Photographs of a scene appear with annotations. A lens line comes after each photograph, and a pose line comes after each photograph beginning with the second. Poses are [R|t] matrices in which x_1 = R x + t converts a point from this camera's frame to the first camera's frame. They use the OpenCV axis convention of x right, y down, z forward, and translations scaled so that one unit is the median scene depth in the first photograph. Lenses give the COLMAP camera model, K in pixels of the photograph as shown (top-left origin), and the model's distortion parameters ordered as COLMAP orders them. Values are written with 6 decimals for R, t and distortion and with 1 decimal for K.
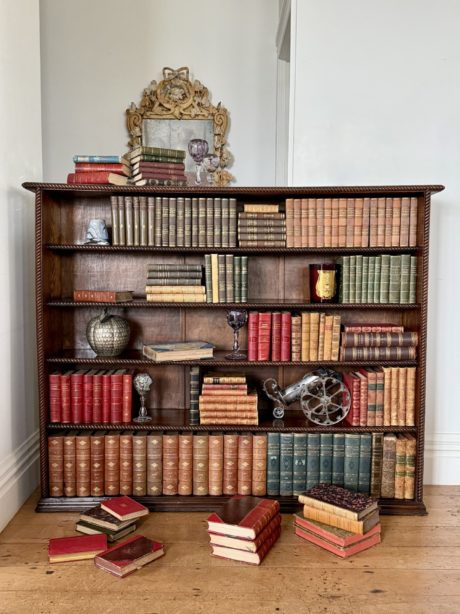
lens RADIAL K [[616.5, 0, 234.4], [0, 616.5, 308.5], [0, 0, 1]] dist [-0.010112, 0.000000]
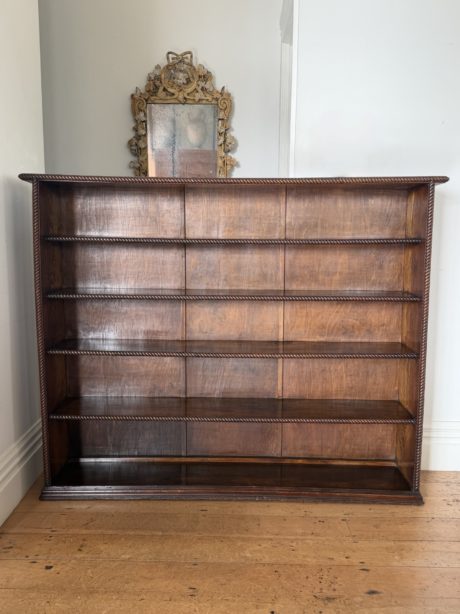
lens RADIAL K [[561.2, 0, 239.1], [0, 561.2, 309.1], [0, 0, 1]] dist [-0.020599, 0.000000]
pose [[0.999928, 0.002534, -0.011766, 0.018383], [-0.001768, 0.997907, 0.064639, -0.044451], [0.011906, -0.064613, 0.997839, 0.092654]]
